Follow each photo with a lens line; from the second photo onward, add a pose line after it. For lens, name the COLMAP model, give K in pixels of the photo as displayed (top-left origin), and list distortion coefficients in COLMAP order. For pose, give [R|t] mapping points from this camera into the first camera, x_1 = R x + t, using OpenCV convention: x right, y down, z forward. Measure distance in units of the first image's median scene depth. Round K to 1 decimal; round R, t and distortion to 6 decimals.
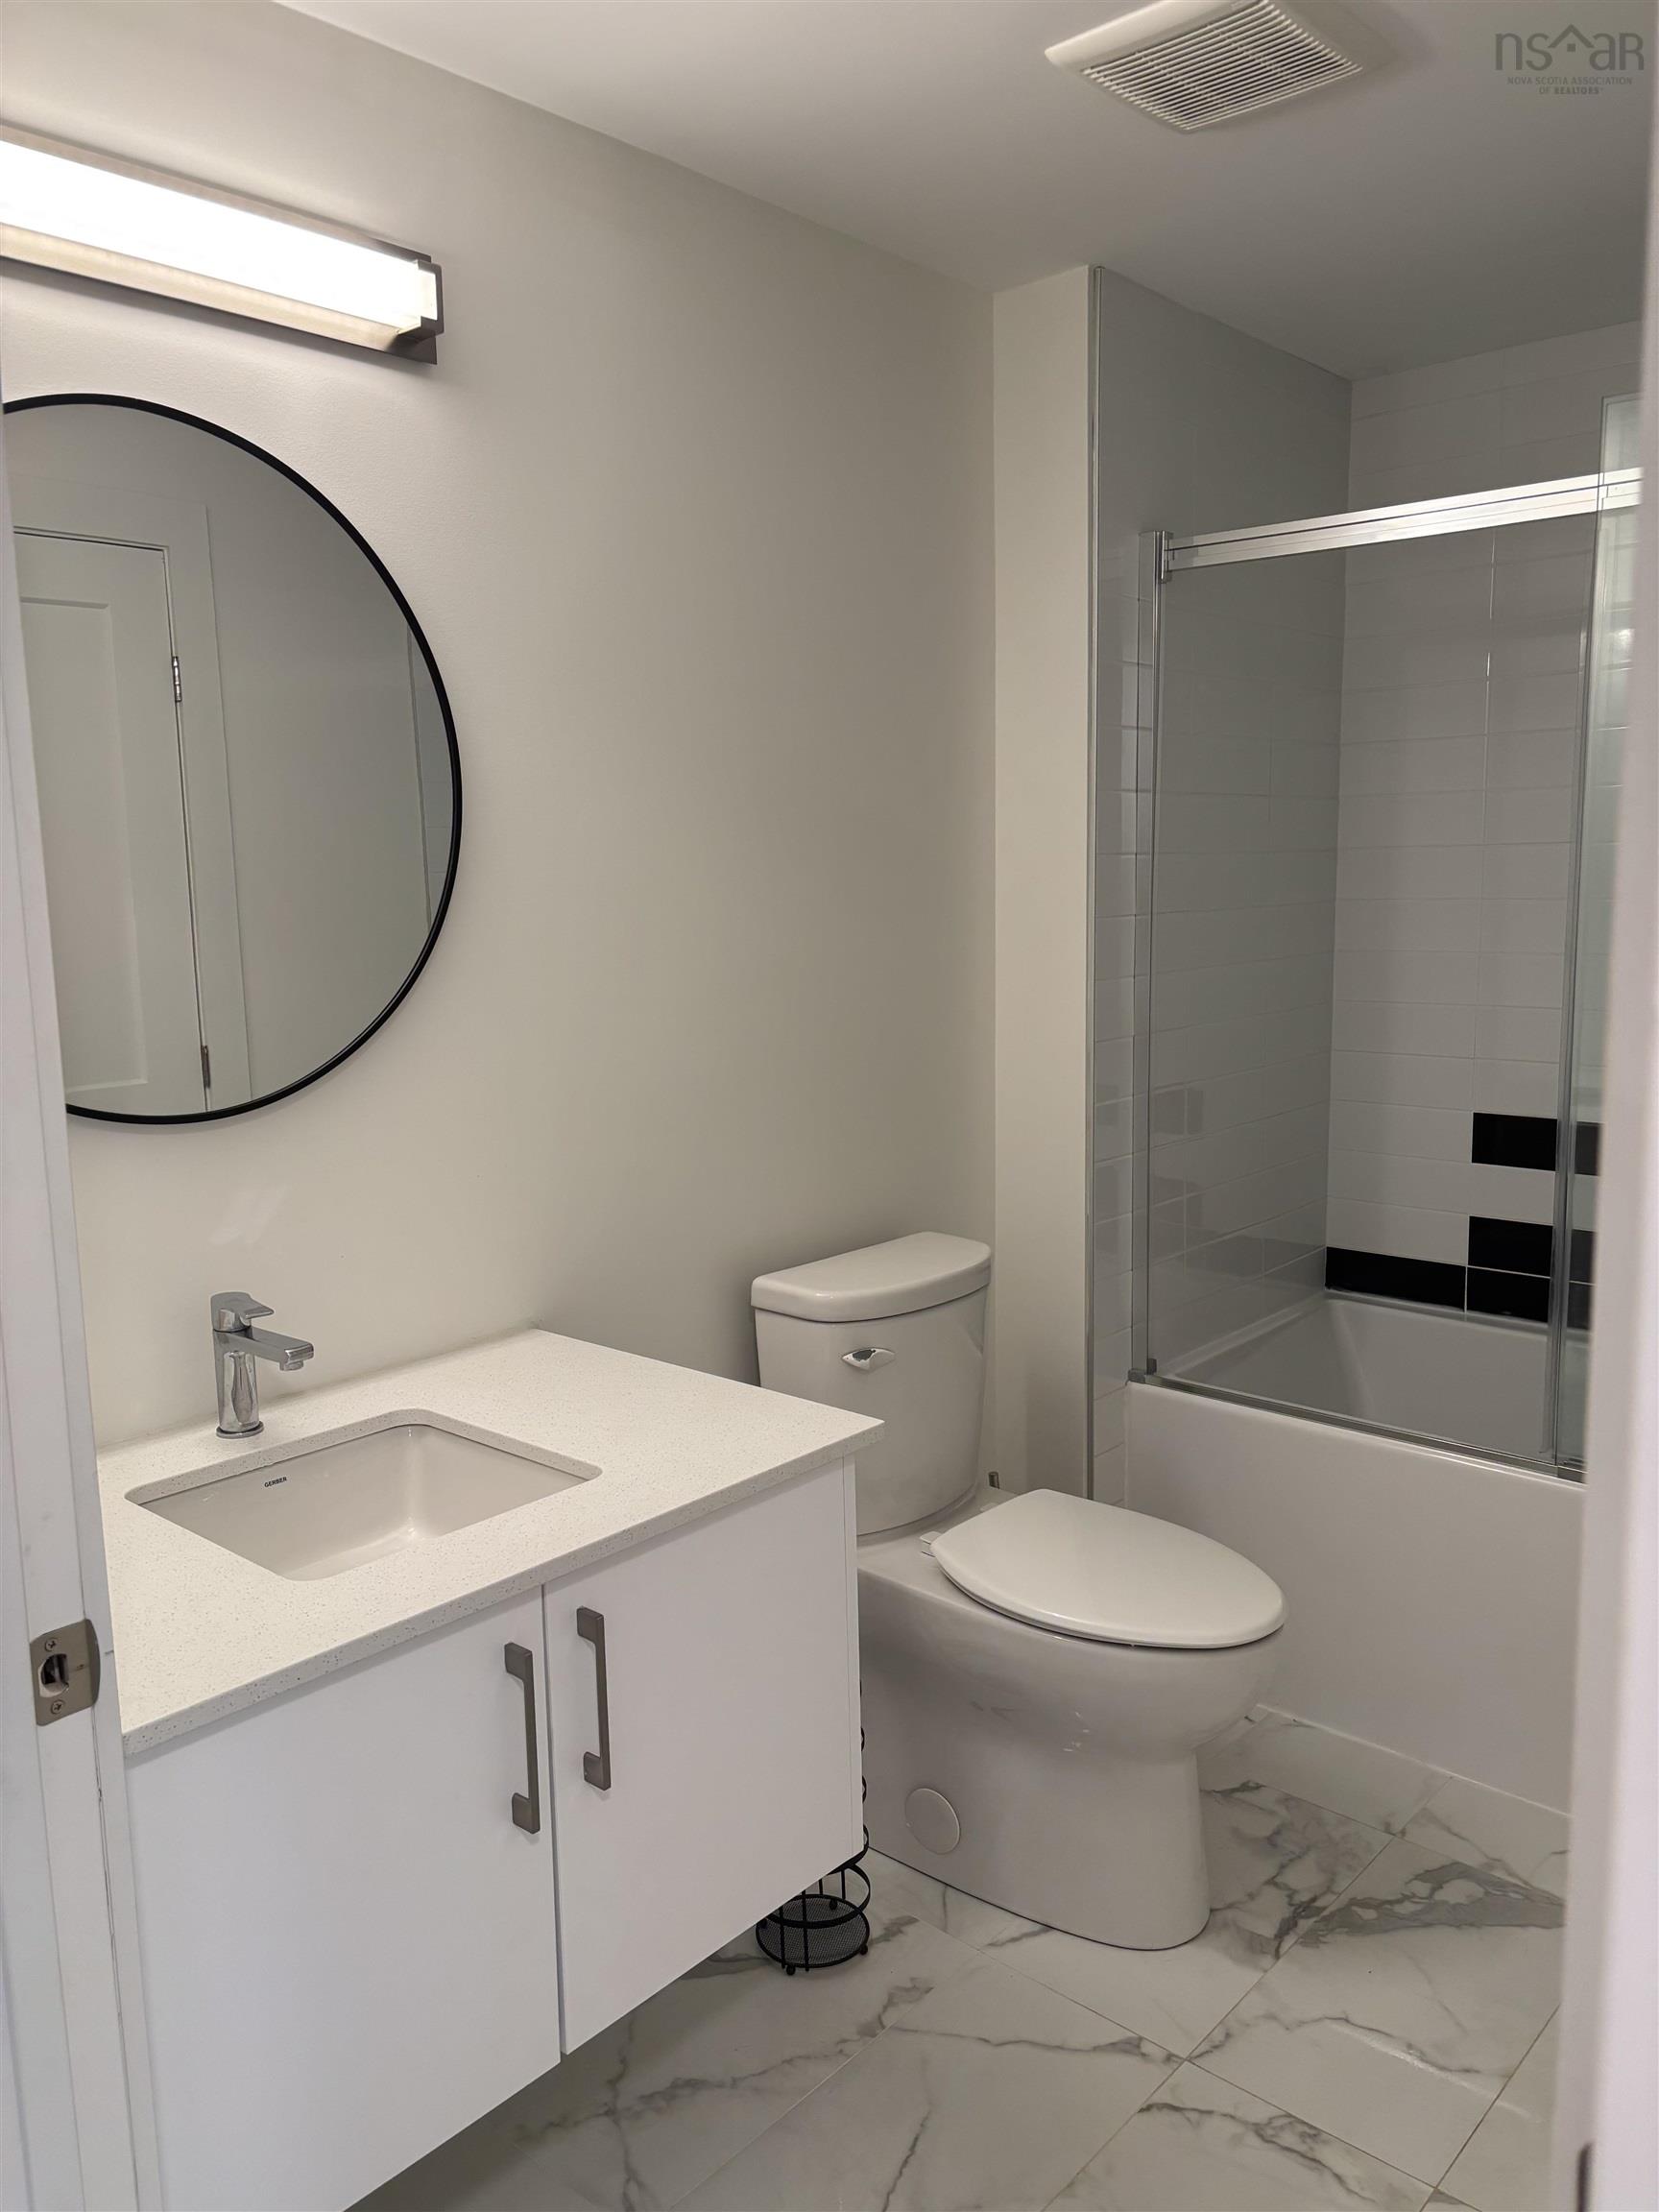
lens RADIAL K [[1677.1, 0, 825.9], [0, 1677.1, 1102.3], [0, 0, 1]] dist [0.035942, -0.024883]
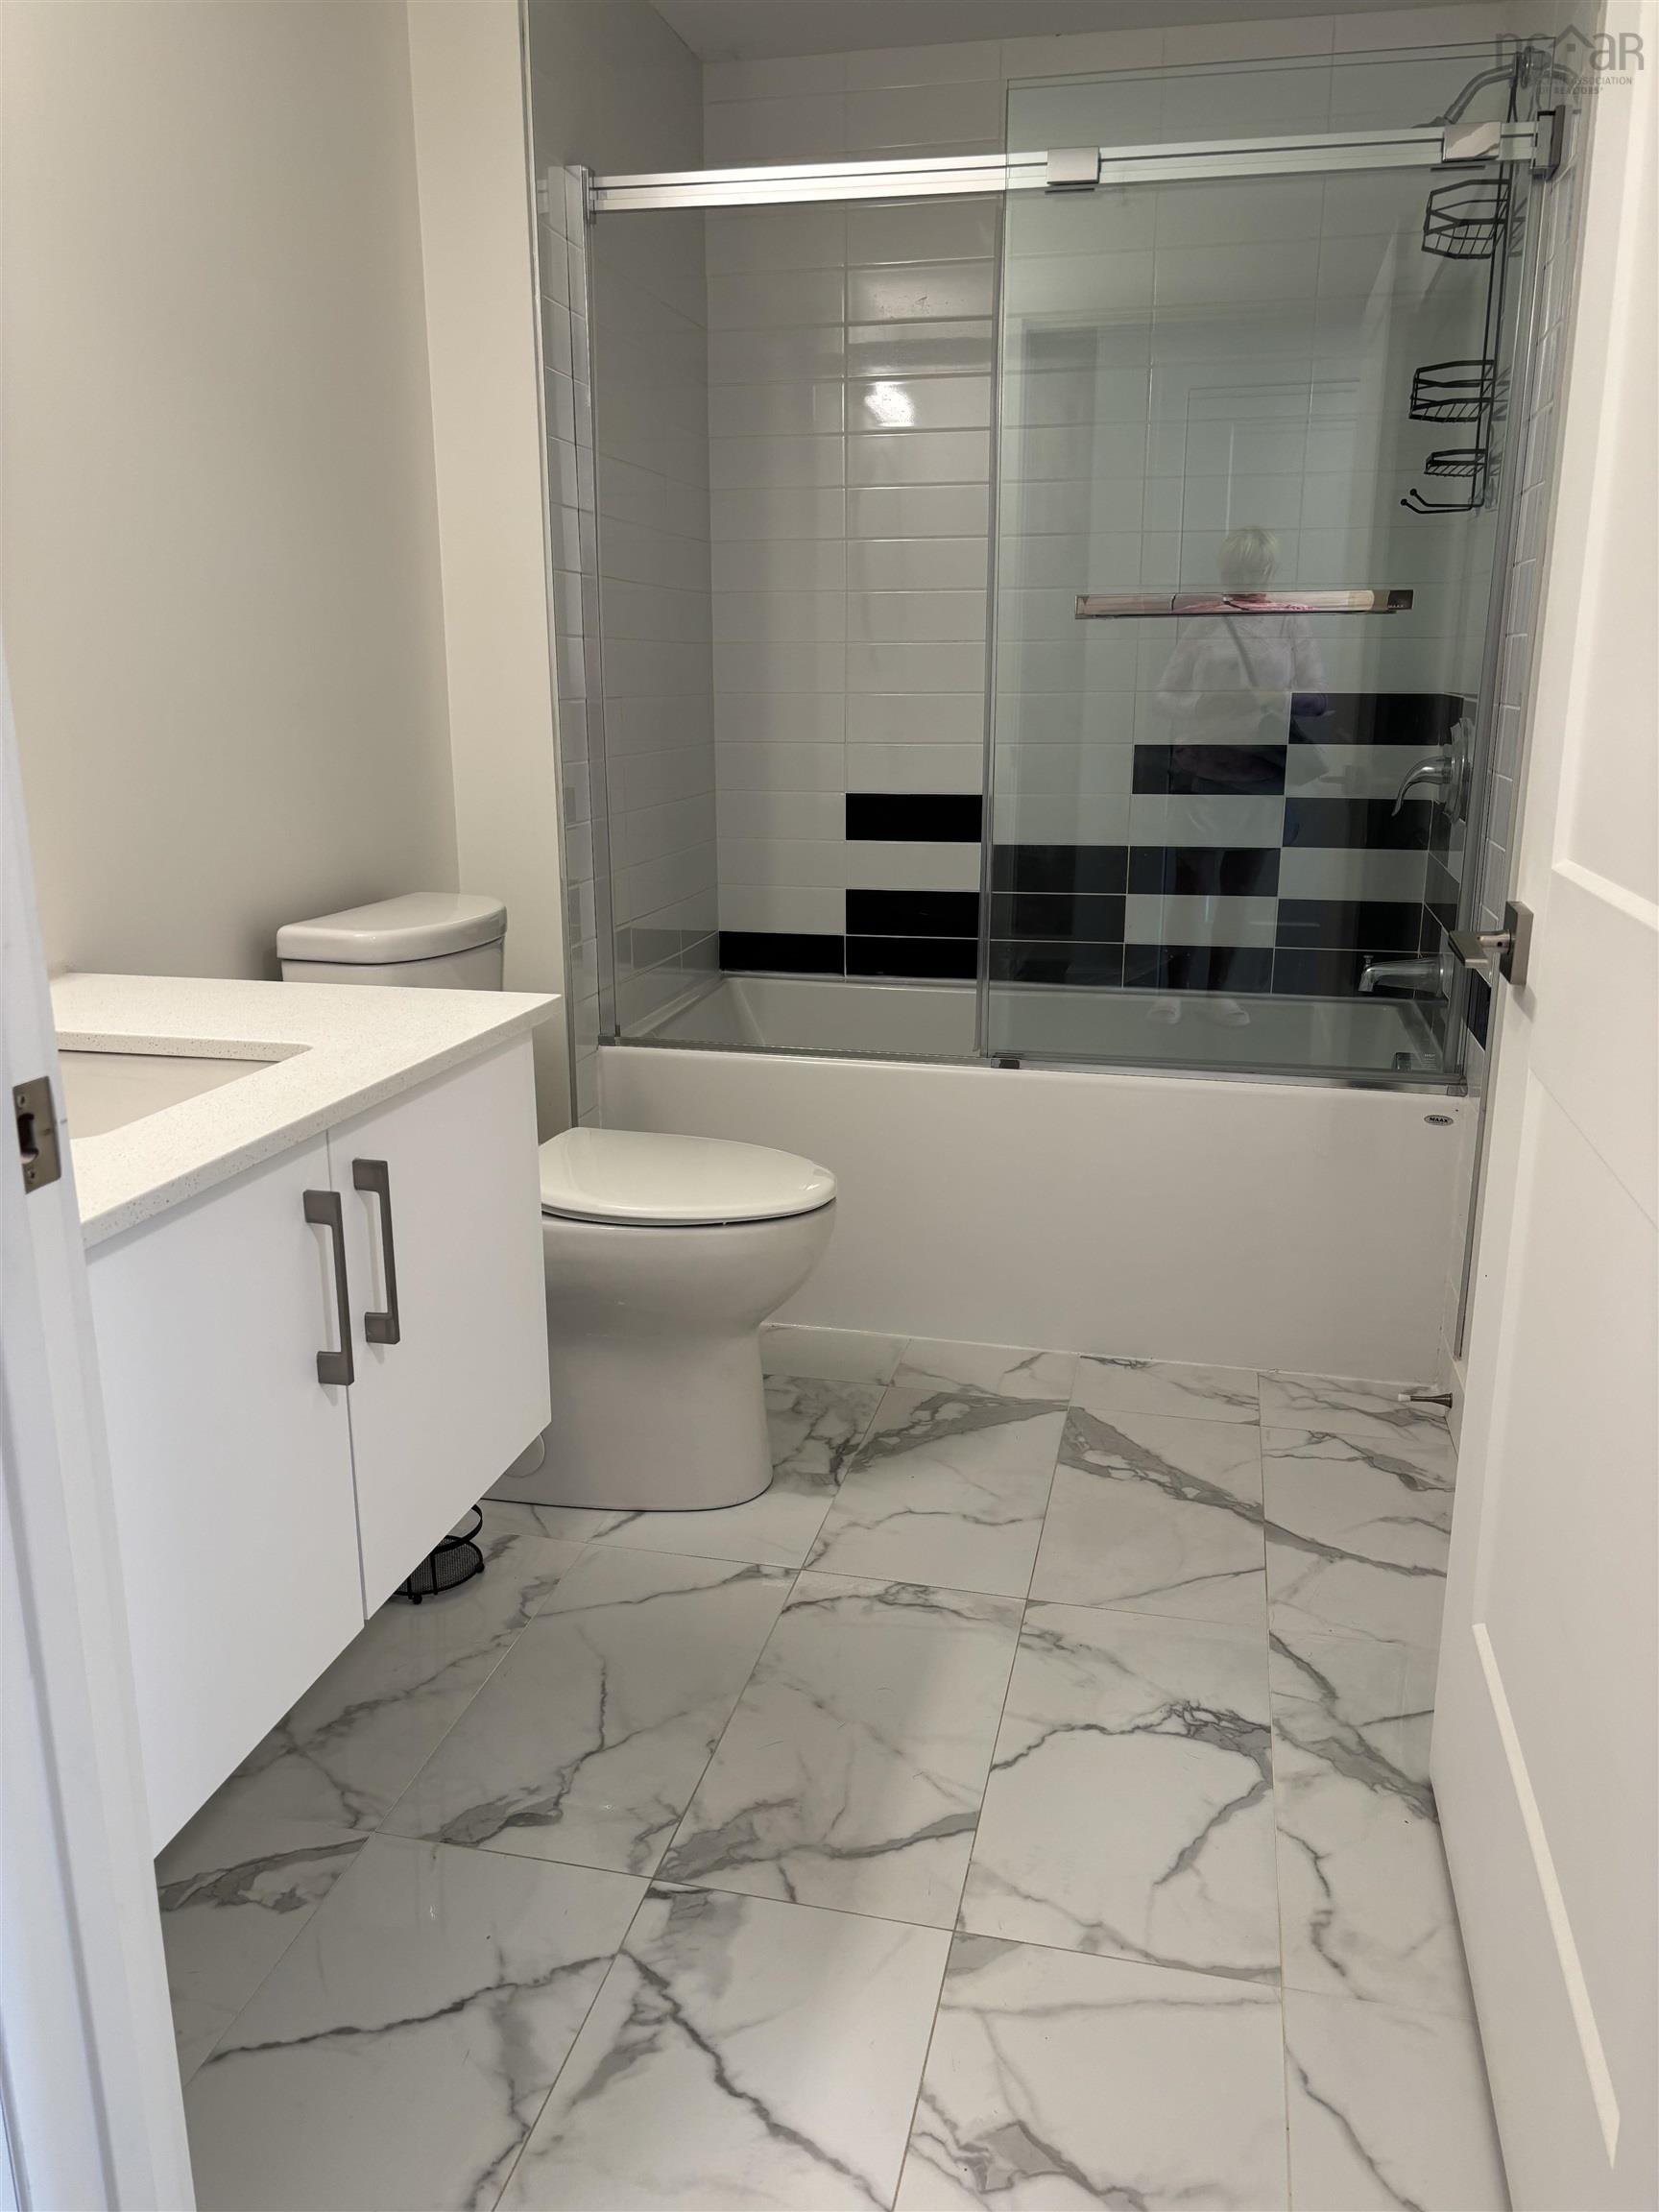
lens RADIAL K [[1677.1, 0, 829.0], [0, 1677.1, 1108.1], [0, 0, 1]] dist [0.035942, -0.024883]
pose [[0.876291, -0.103380, 0.470560, -0.247871], [0.054537, 0.991714, 0.116314, 0.122553], [-0.478686, -0.076262, 0.874668, 0.032702]]
